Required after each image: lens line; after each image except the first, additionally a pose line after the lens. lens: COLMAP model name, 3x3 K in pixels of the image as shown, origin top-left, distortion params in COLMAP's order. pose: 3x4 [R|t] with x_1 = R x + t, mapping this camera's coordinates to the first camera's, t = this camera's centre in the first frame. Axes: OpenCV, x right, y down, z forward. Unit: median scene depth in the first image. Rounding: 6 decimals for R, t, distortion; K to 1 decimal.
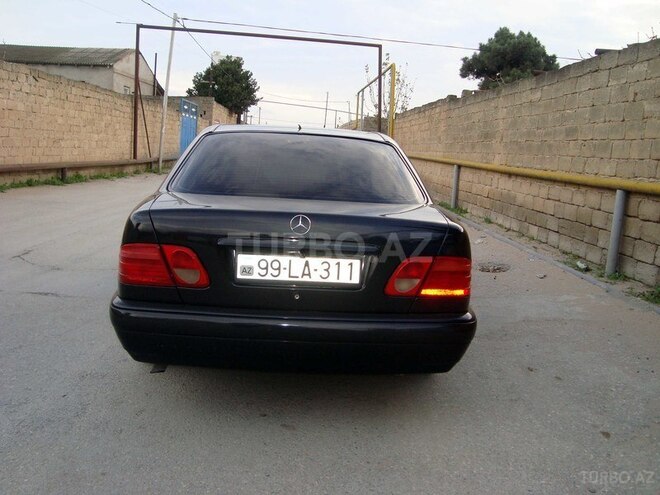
lens RADIAL K [[638.9, 0, 328.0], [0, 638.9, 249.0], [0, 0, 1]] dist [-0.076912, 0.000000]
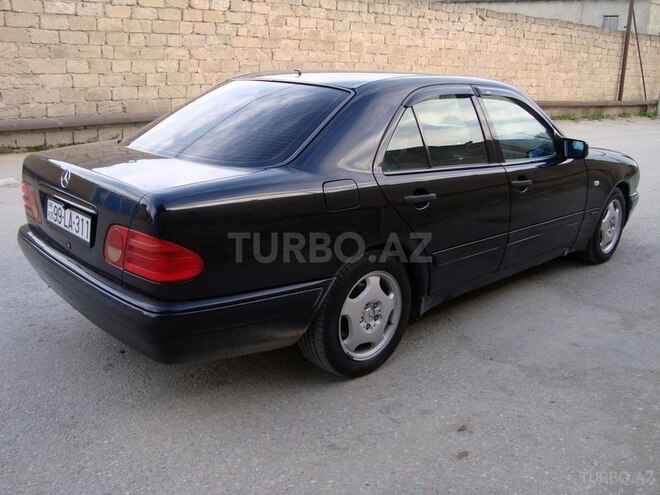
lens RADIAL K [[638.9, 0, 330.7], [0, 638.9, 245.3], [0, 0, 1]] dist [-0.076912, 0.000000]
pose [[0.662332, 0.184218, -0.726210, 0.142239], [-0.117809, 0.982849, 0.141874, -0.017741], [0.739890, -0.008413, 0.672675, 0.089933]]
